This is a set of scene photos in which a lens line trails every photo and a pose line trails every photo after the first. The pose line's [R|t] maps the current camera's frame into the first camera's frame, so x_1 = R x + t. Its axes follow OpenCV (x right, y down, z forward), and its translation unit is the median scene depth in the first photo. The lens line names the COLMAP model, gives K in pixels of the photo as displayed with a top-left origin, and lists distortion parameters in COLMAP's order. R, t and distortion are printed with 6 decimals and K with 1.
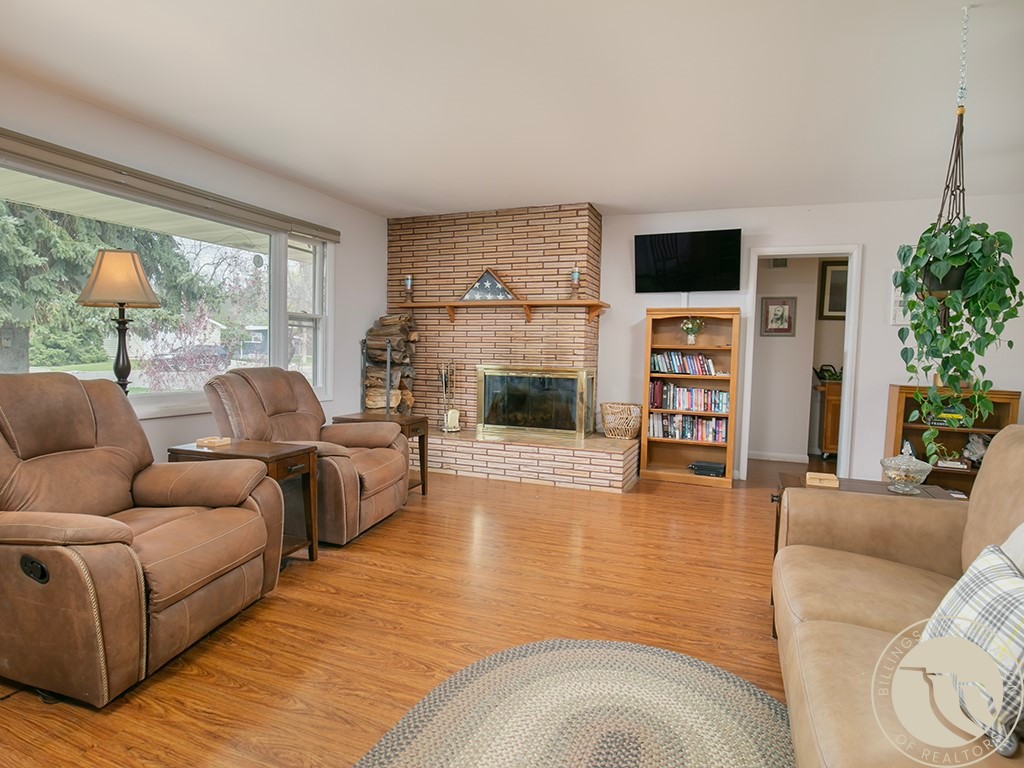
lens RADIAL K [[548.4, 0, 535.1], [0, 548.4, 387.9], [0, 0, 1]] dist [-0.022092, 0.001286]
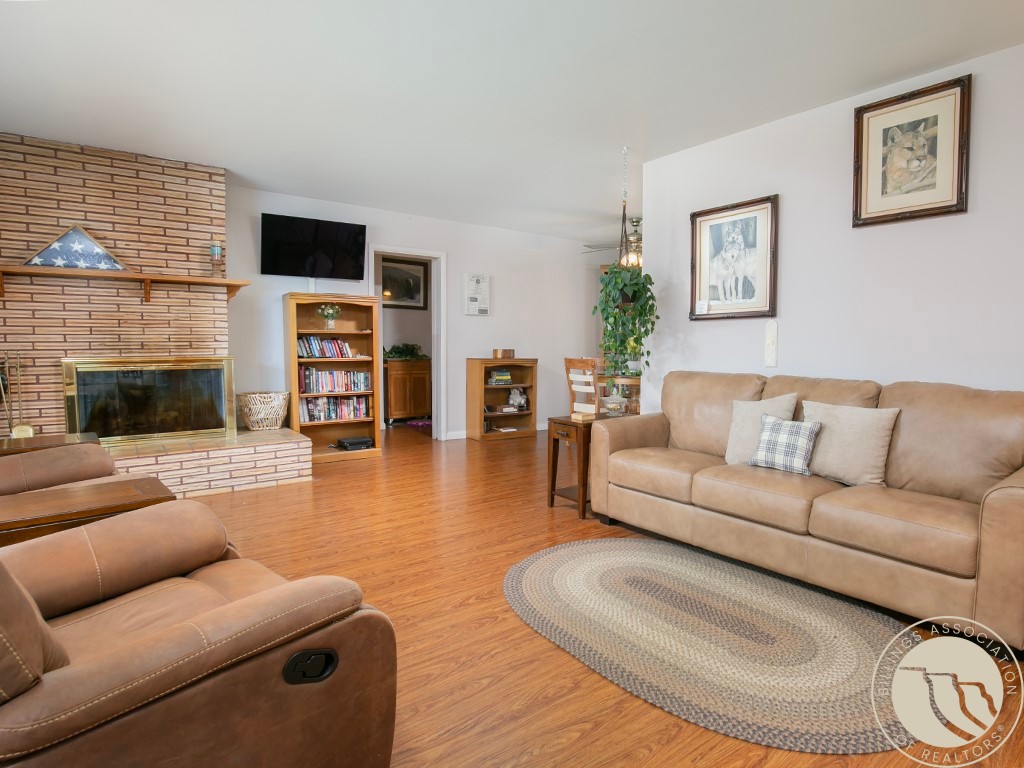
lens RADIAL K [[548.4, 0, 535.1], [0, 548.4, 387.9], [0, 0, 1]] dist [-0.022092, 0.001286]
pose [[0.529831, -0.089722, 0.843344, -0.396374], [0.060291, 0.995857, 0.068069, -0.015089], [-0.845957, 0.014780, 0.533046, 0.111817]]
